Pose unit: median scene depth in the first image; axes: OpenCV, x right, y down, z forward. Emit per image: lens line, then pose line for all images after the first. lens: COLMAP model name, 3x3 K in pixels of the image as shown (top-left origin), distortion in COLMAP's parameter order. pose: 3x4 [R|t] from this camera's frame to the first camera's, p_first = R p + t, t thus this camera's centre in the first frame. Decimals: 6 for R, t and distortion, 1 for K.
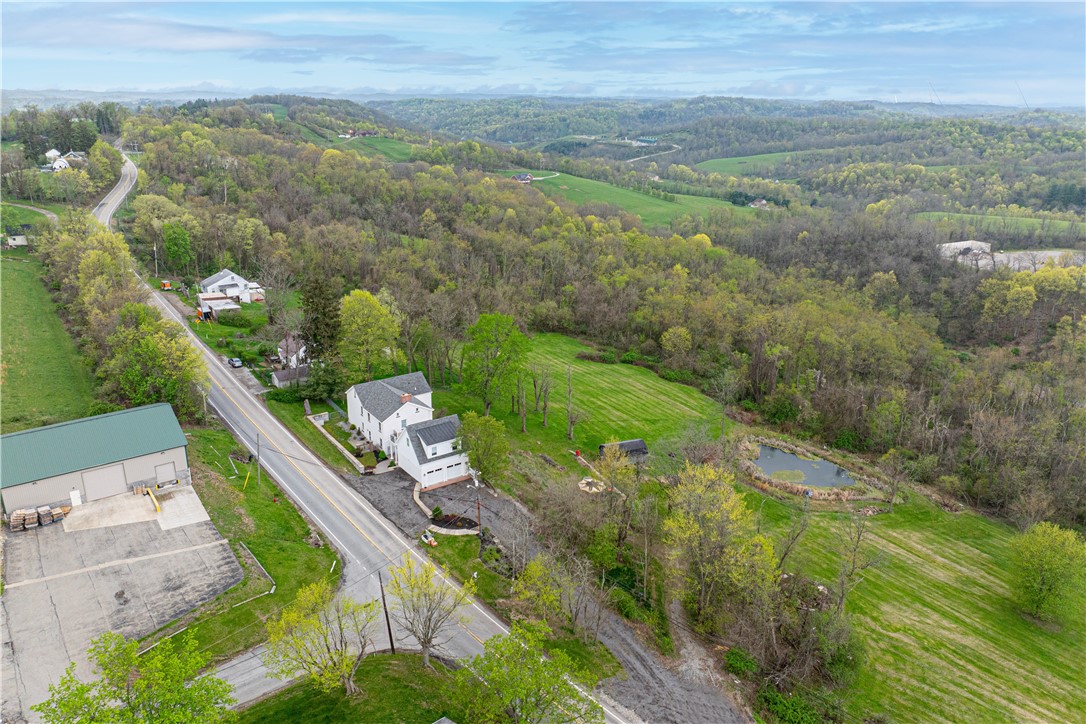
lens RADIAL K [[797.3, 0, 543.0], [0, 797.3, 362.0], [0, 0, 1]] dist [-0.000880, -0.002035]
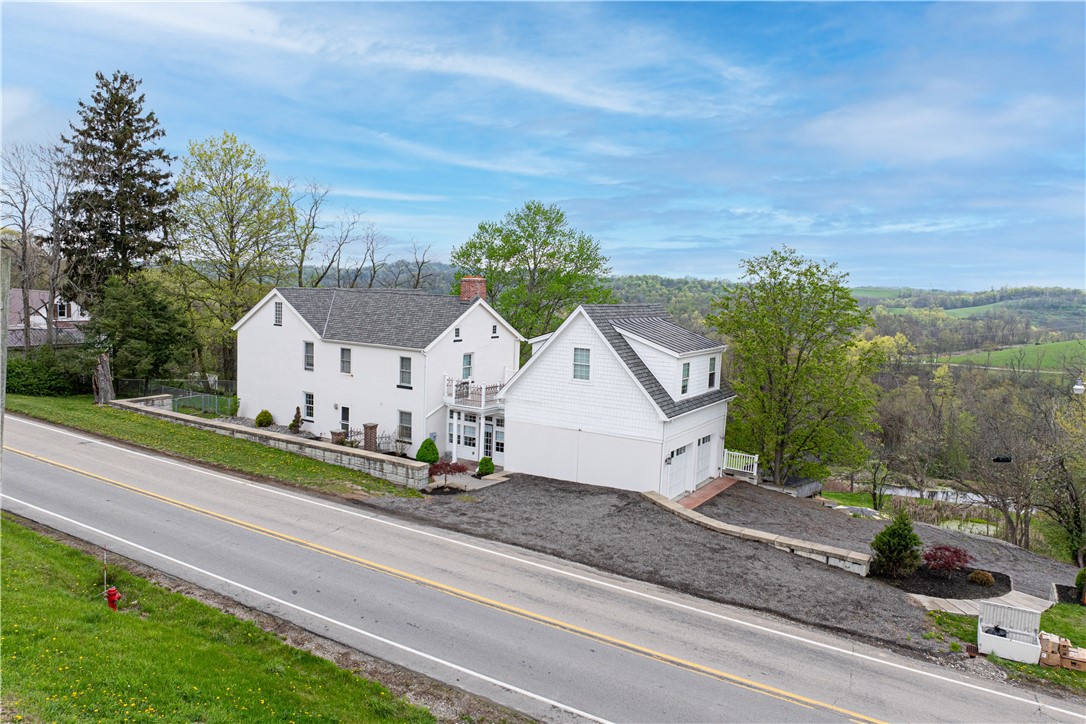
lens RADIAL K [[797.3, 0, 543.0], [0, 797.3, 362.0], [0, 0, 1]] dist [-0.000880, -0.002035]
pose [[0.930091, -0.027651, 0.366286, -0.265444], [0.102898, 0.976852, -0.187542, 0.141067], [-0.352621, 0.212121, 0.911407, 0.676361]]
